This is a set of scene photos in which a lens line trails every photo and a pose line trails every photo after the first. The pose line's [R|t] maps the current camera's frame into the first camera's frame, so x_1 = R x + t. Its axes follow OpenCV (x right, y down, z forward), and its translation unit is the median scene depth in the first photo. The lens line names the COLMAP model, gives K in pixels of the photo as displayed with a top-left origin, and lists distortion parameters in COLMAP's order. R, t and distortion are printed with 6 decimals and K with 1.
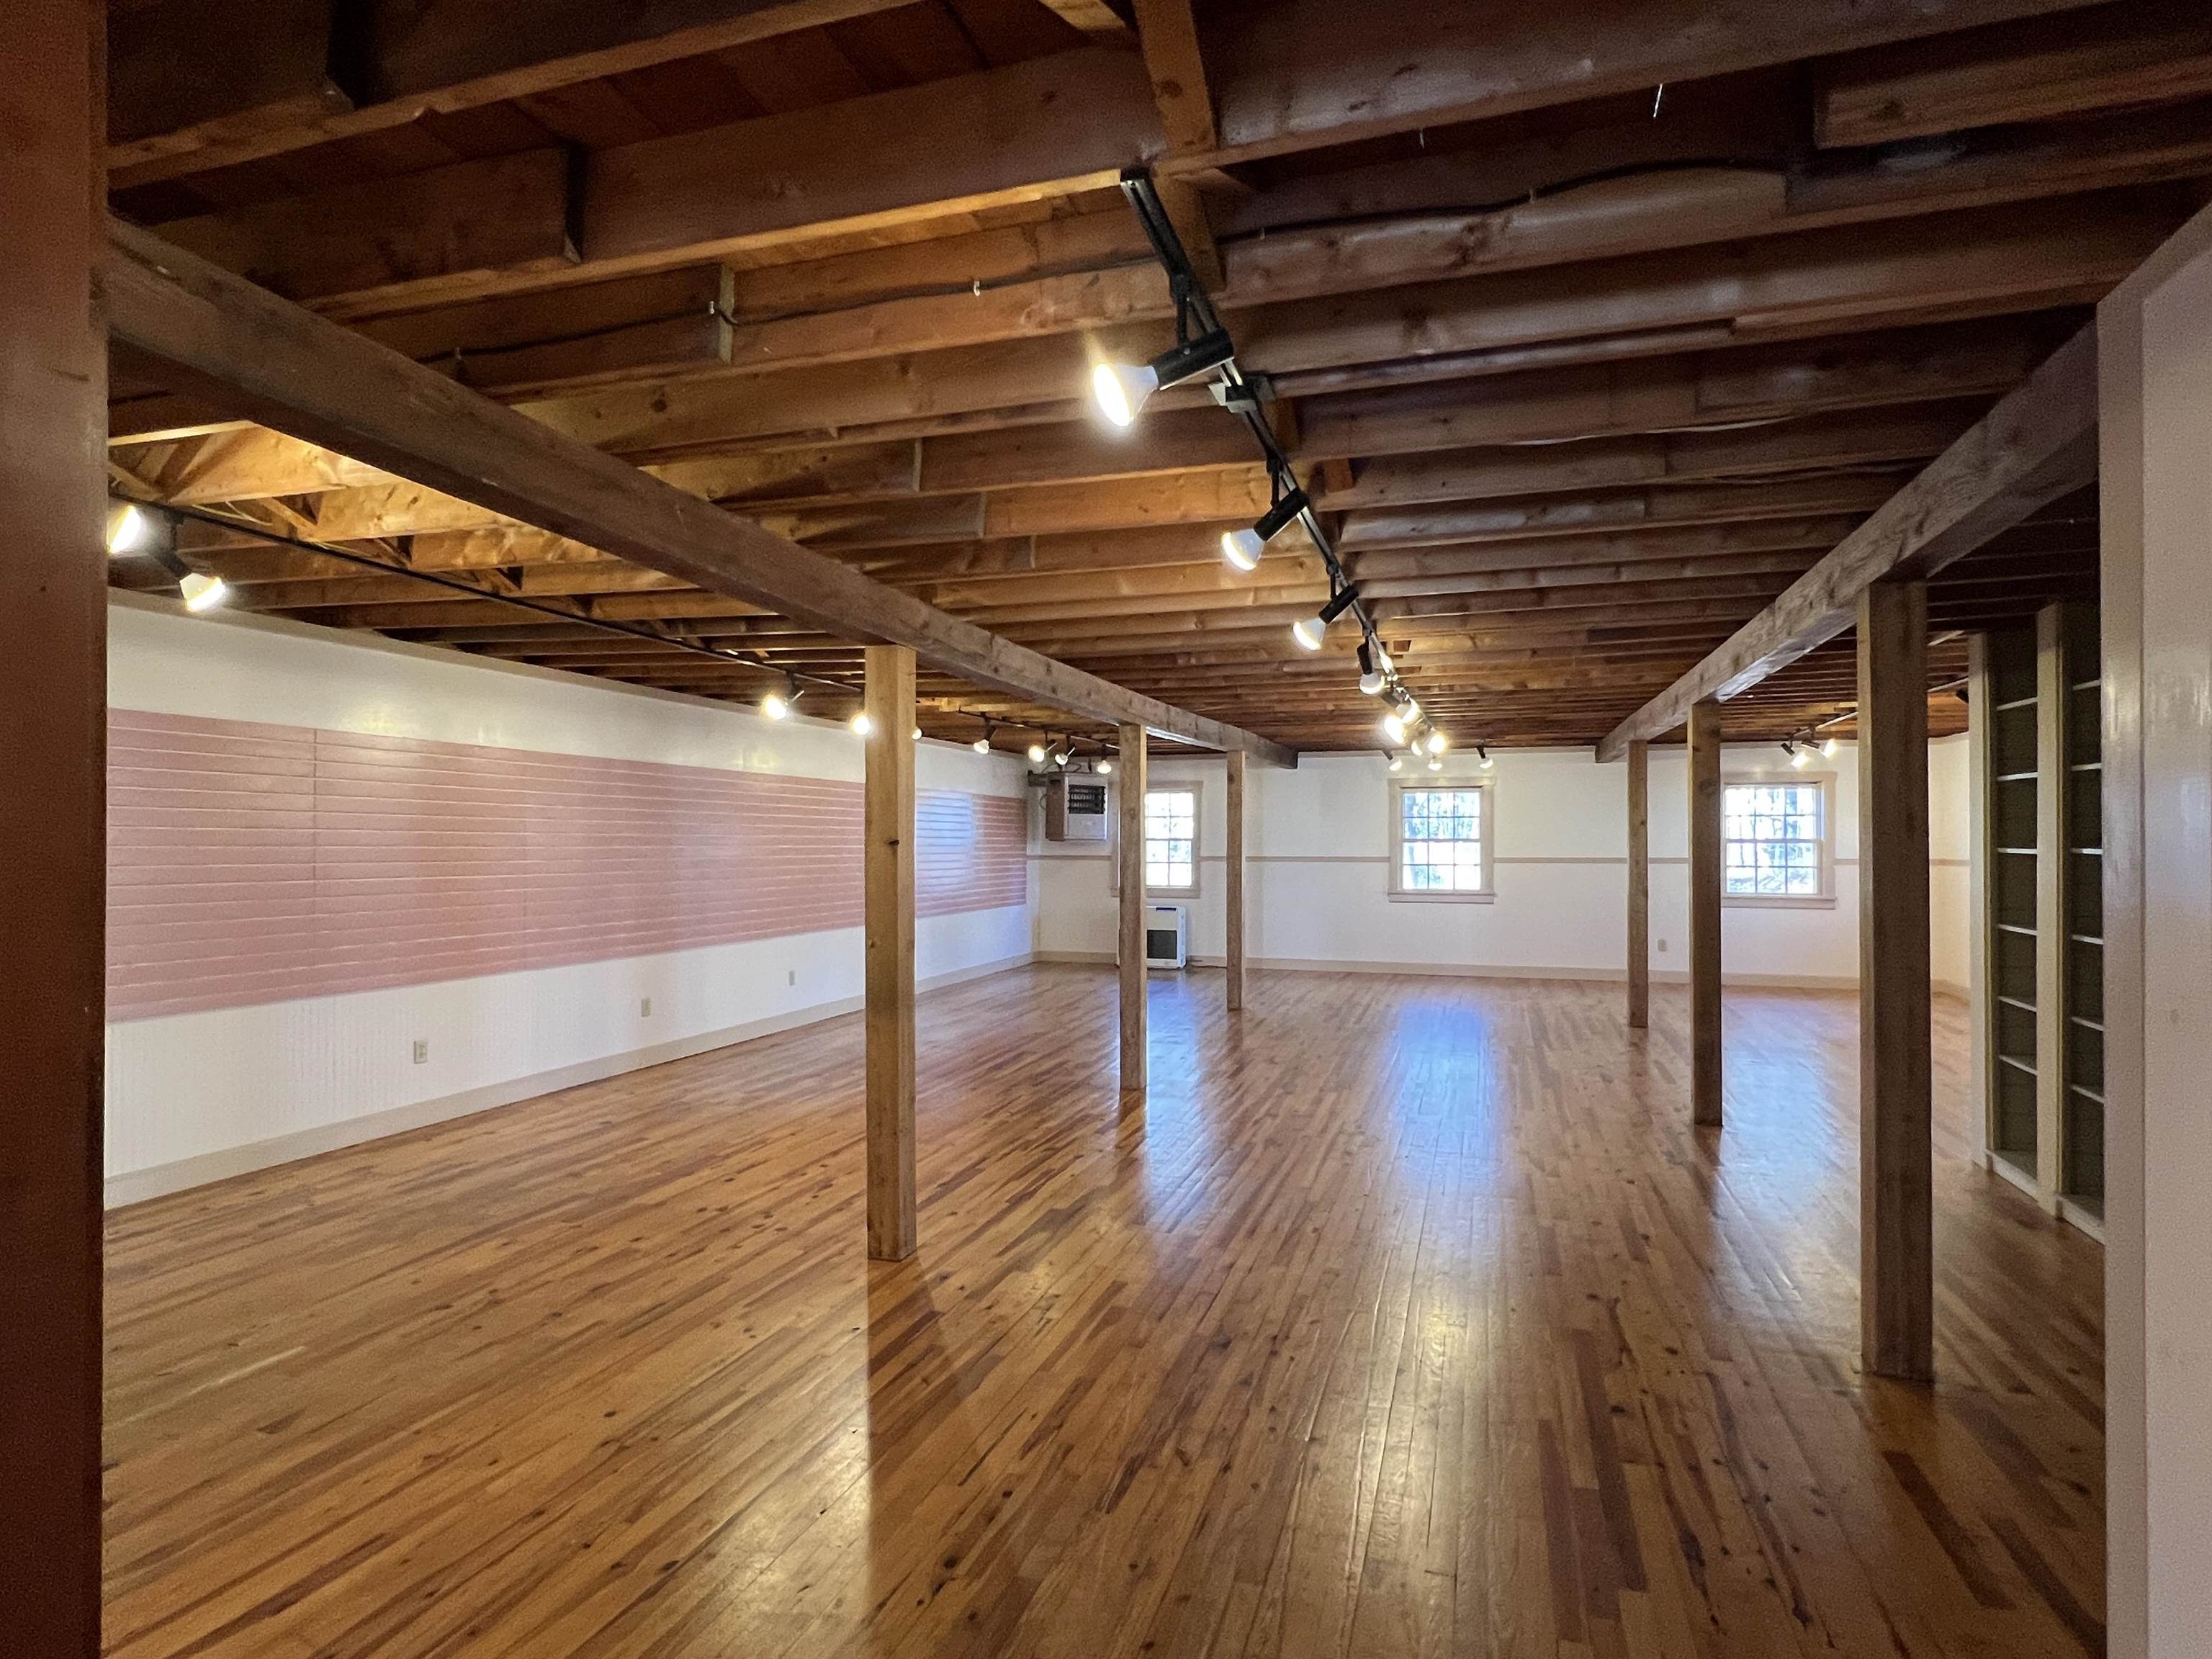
lens RADIAL K [[1173.3, 0, 1113.3], [0, 1173.3, 840.5], [0, 0, 1]] dist [-0.007160, -0.001157]
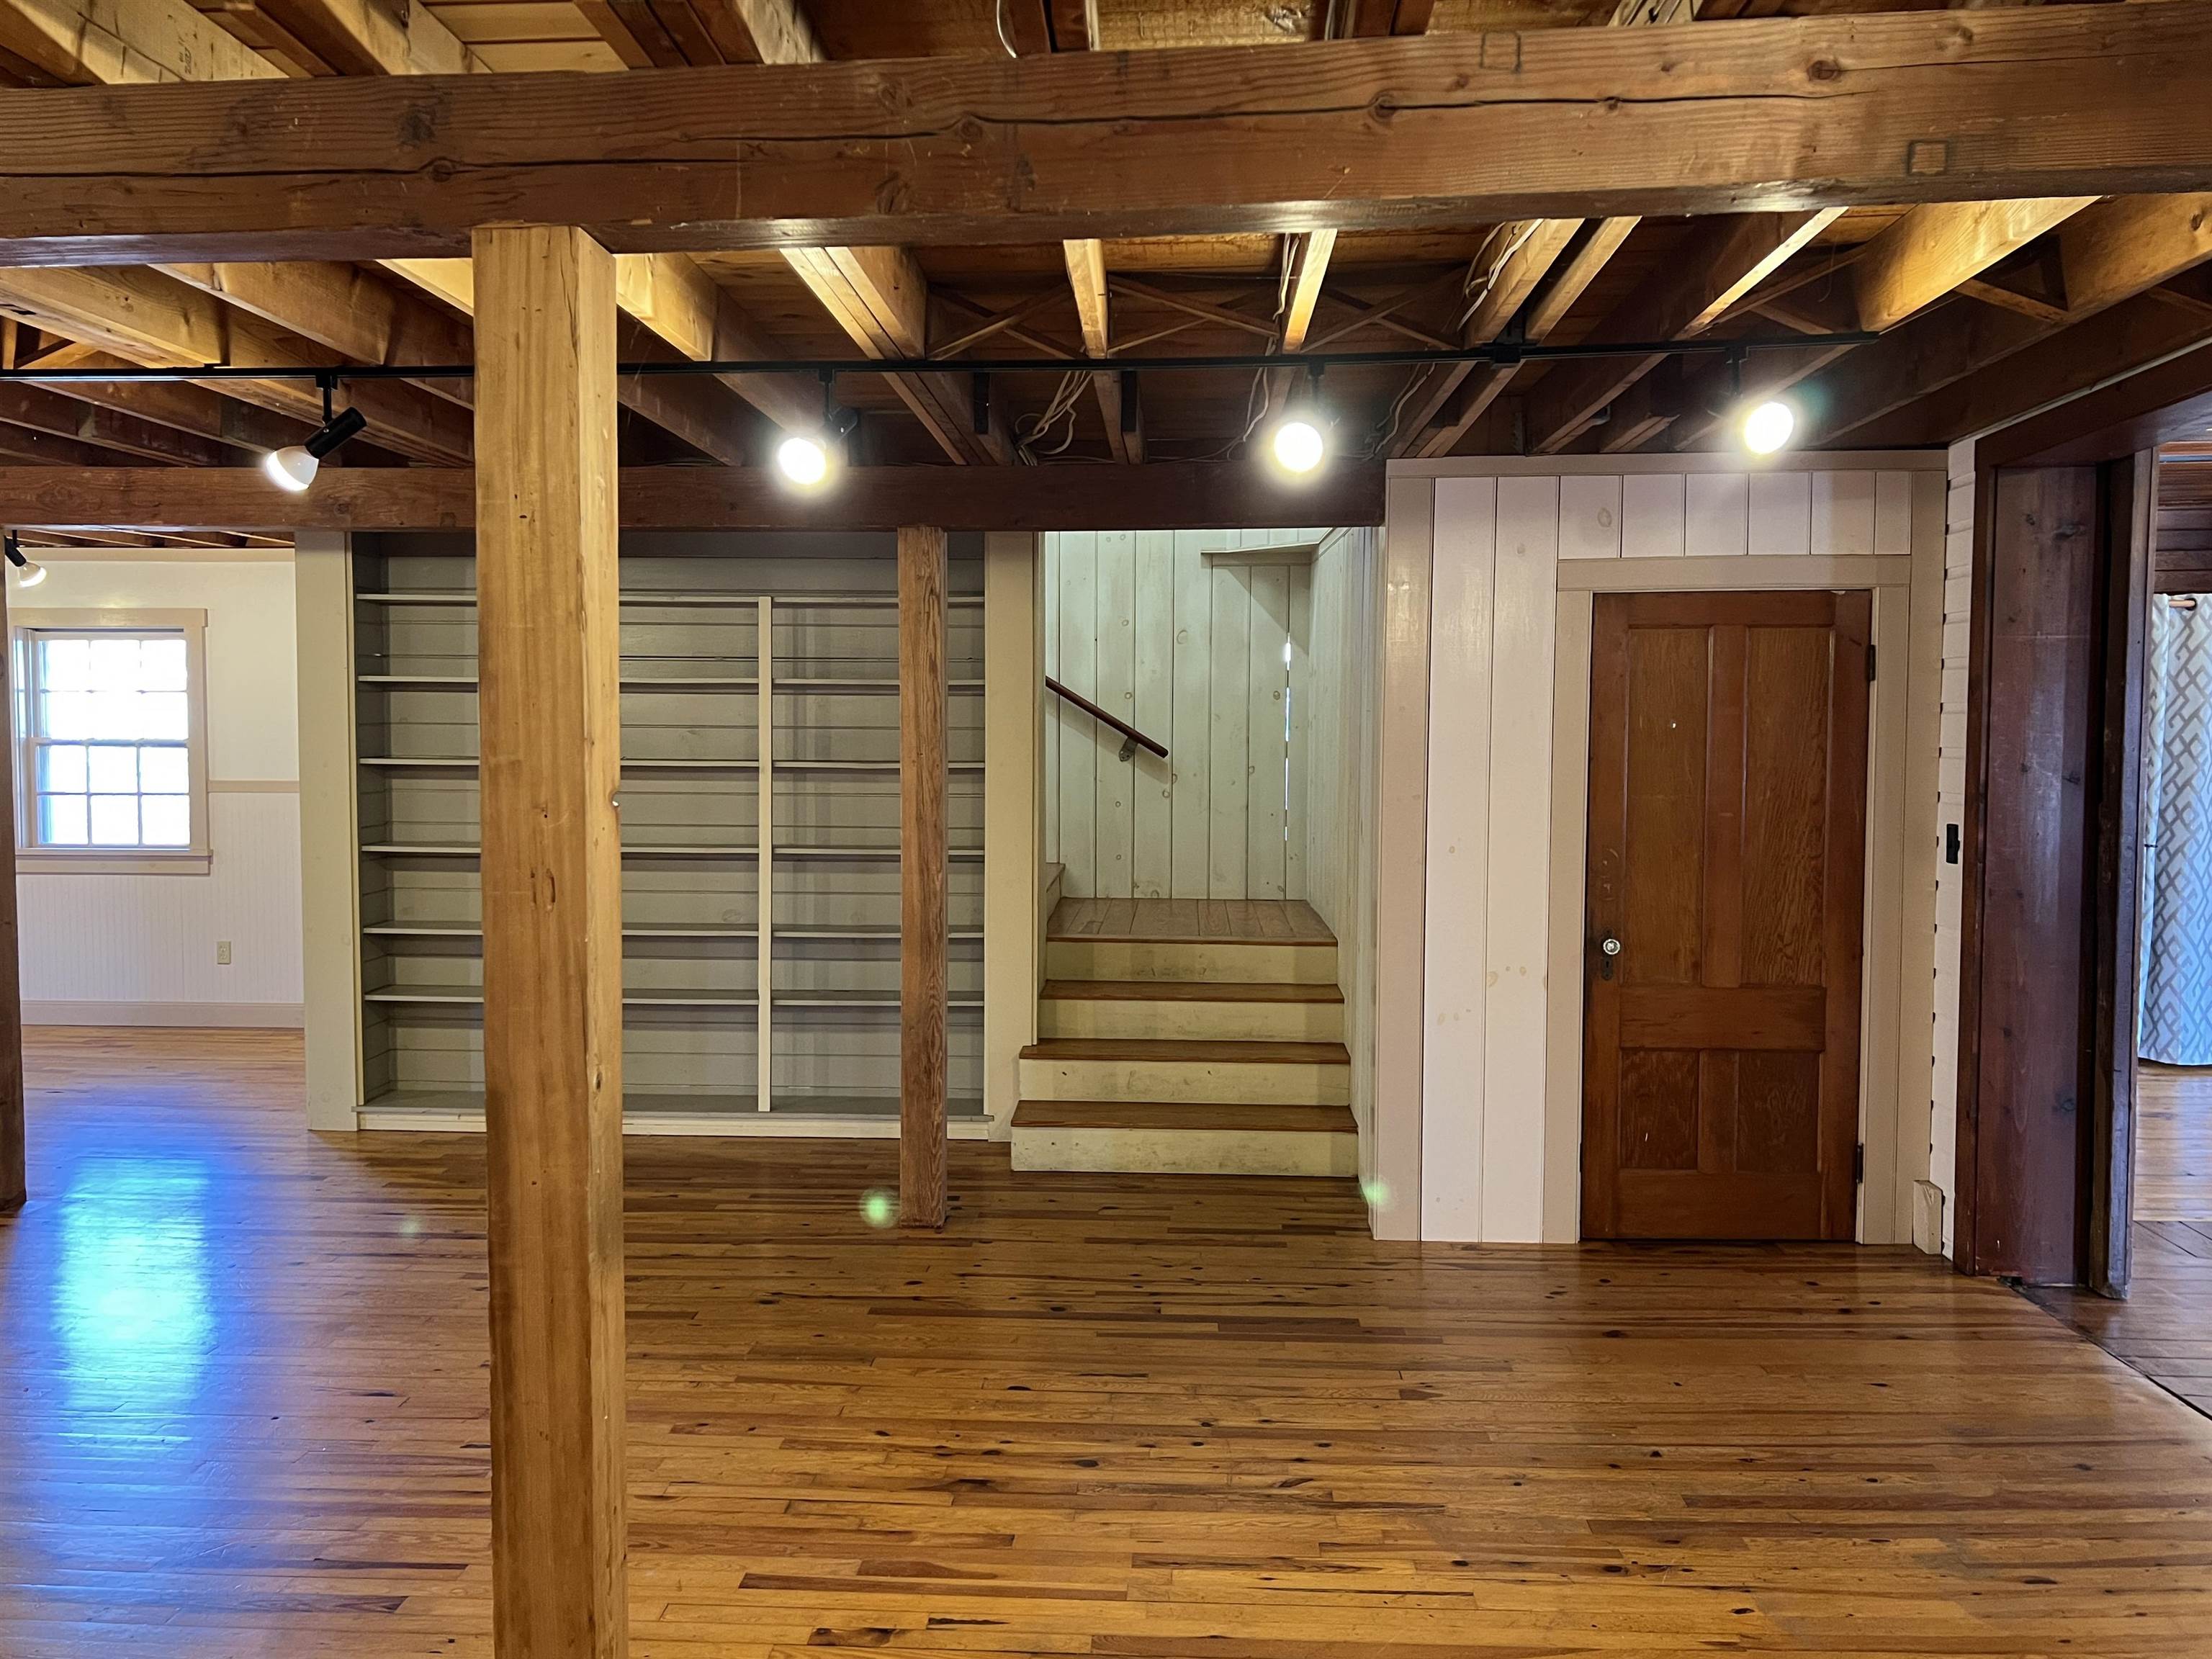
lens RADIAL K [[1738.5, 0, 1112.1], [0, 1738.5, 834.7], [0, 0, 1]] dist [0.015940, 0.002300]
pose [[-0.265123, -0.057117, 0.962521, -0.633502], [-0.006713, 0.998329, 0.057393, -0.009152], [-0.964191, 0.008755, -0.265064, 0.840856]]
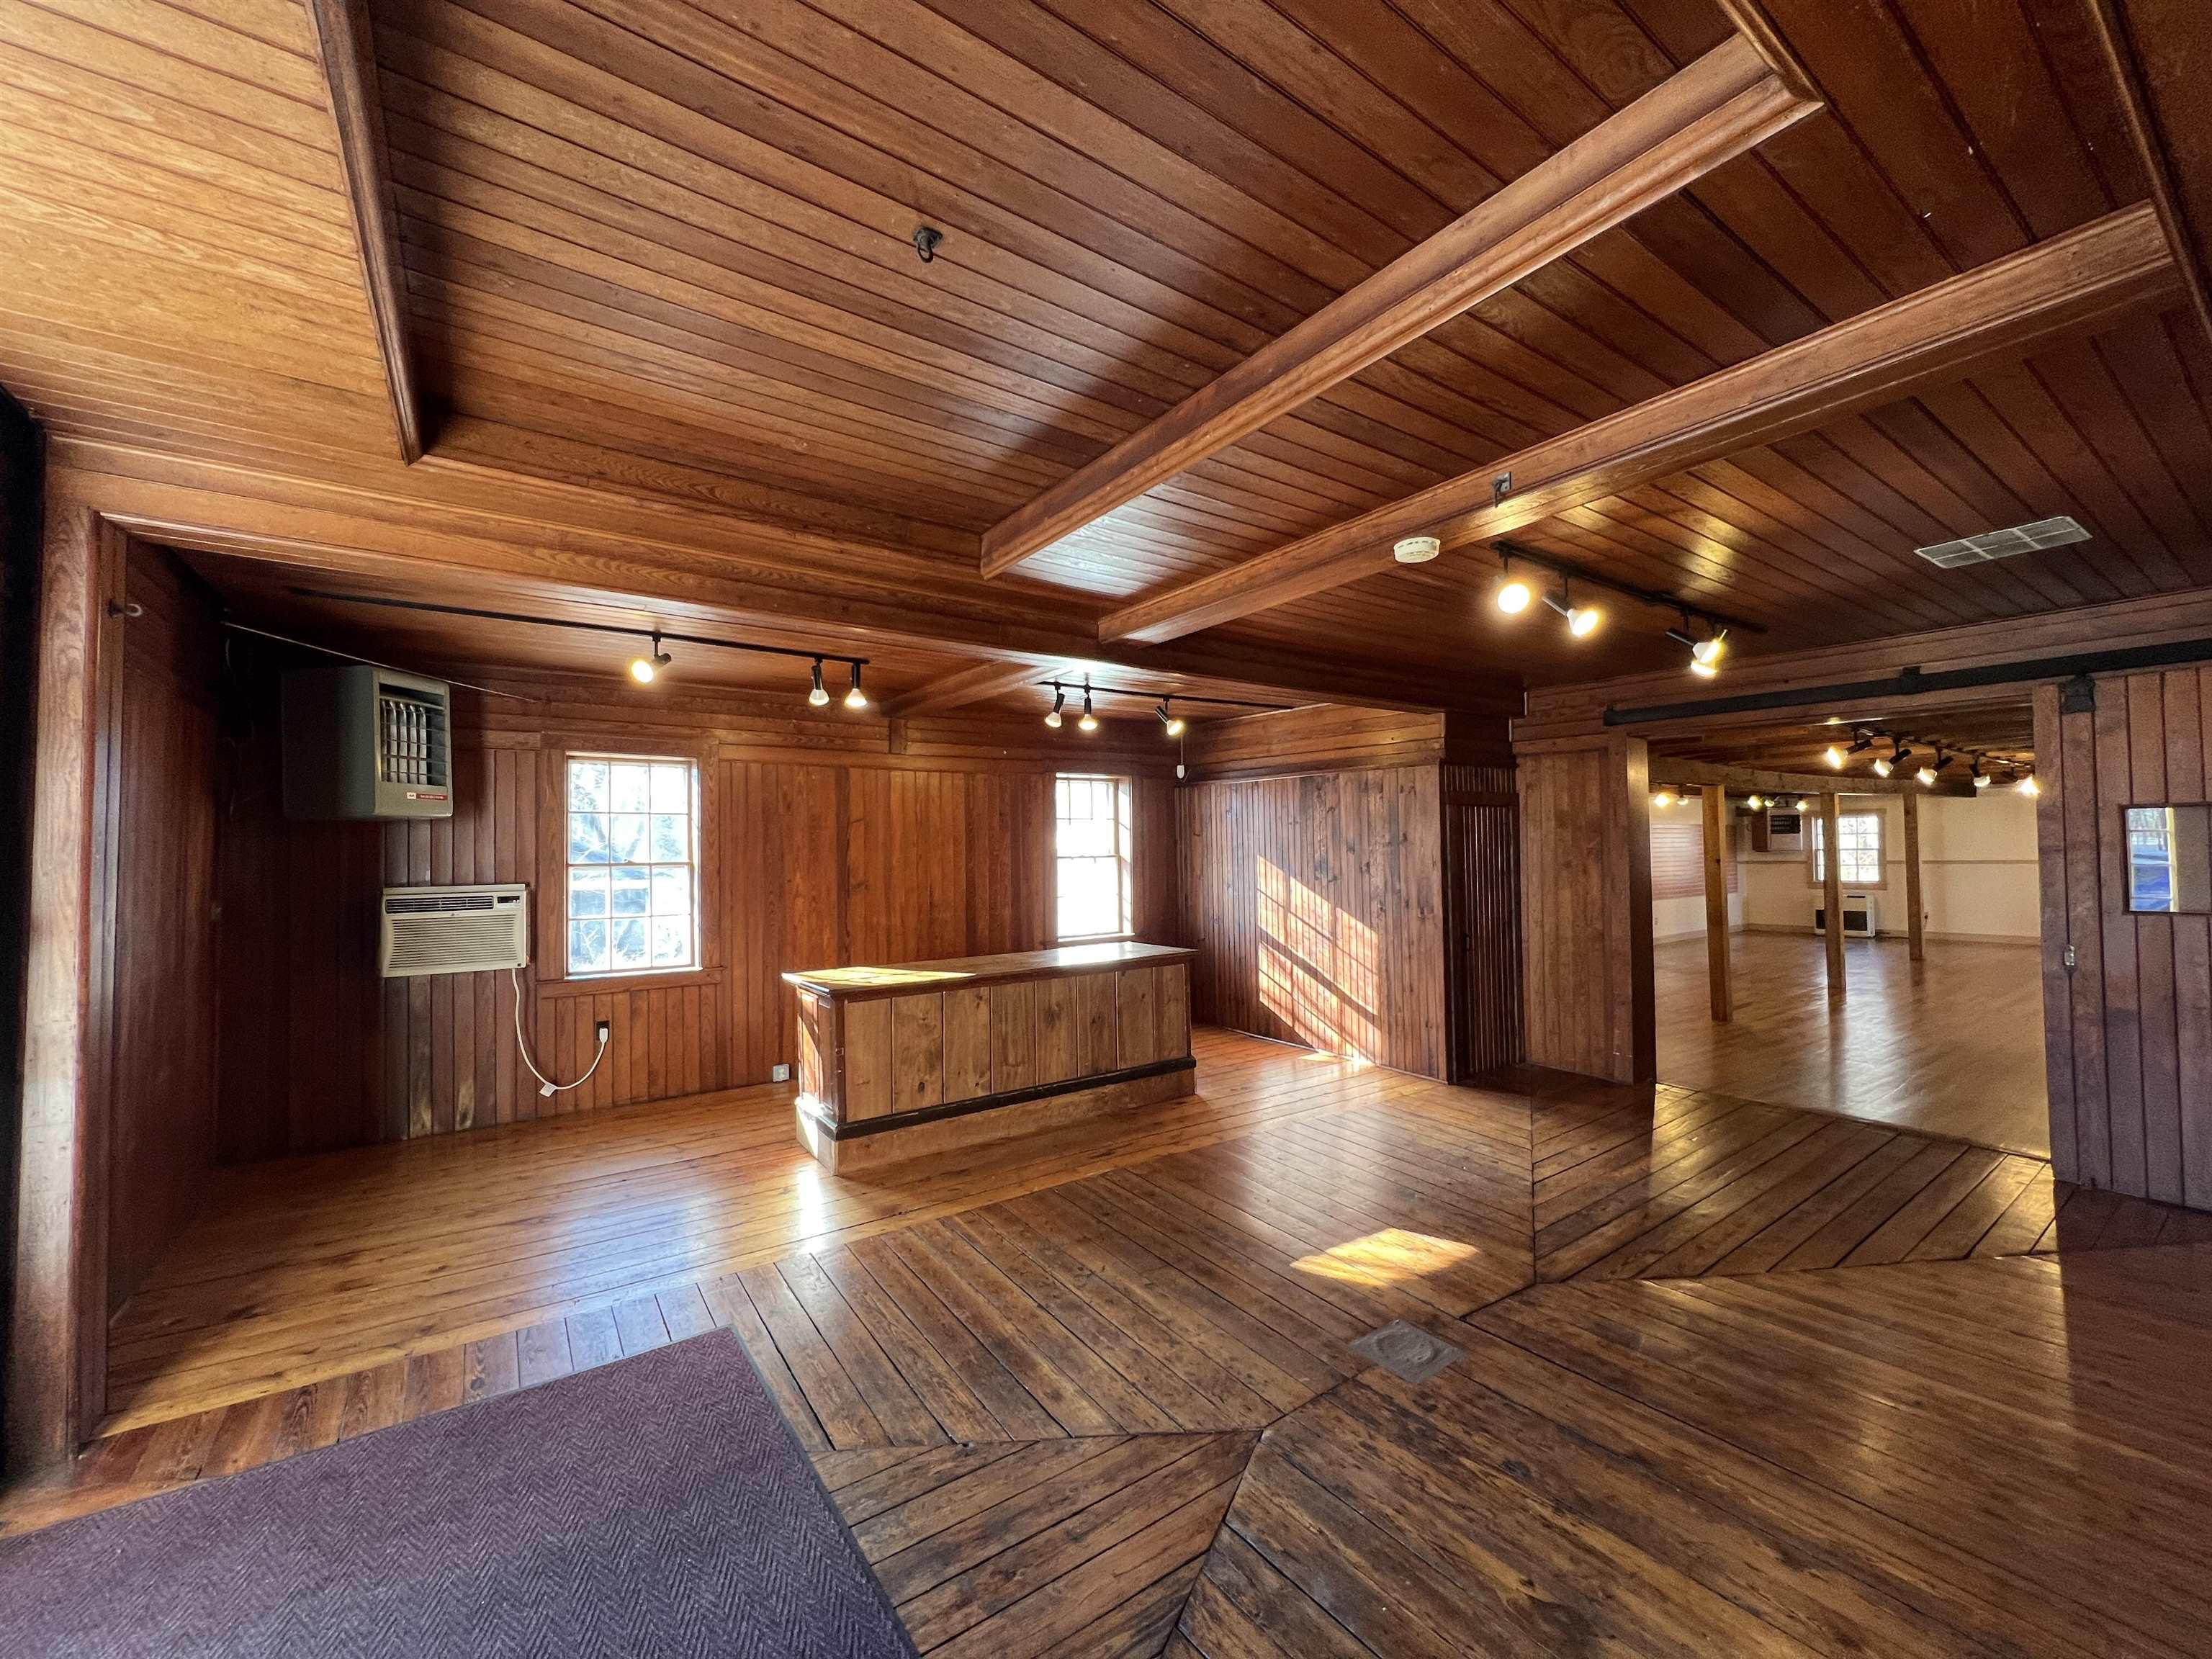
lens RADIAL K [[890.5, 0, 1117.8], [0, 890.5, 833.2], [0, 0, 1]] dist [-0.001252, 0.000239]
pose [[0.798698, -0.029951, -0.600986, -0.028800], [0.019800, 0.999528, -0.023499, -0.017581], [0.601406, 0.006869, 0.798914, -0.578172]]
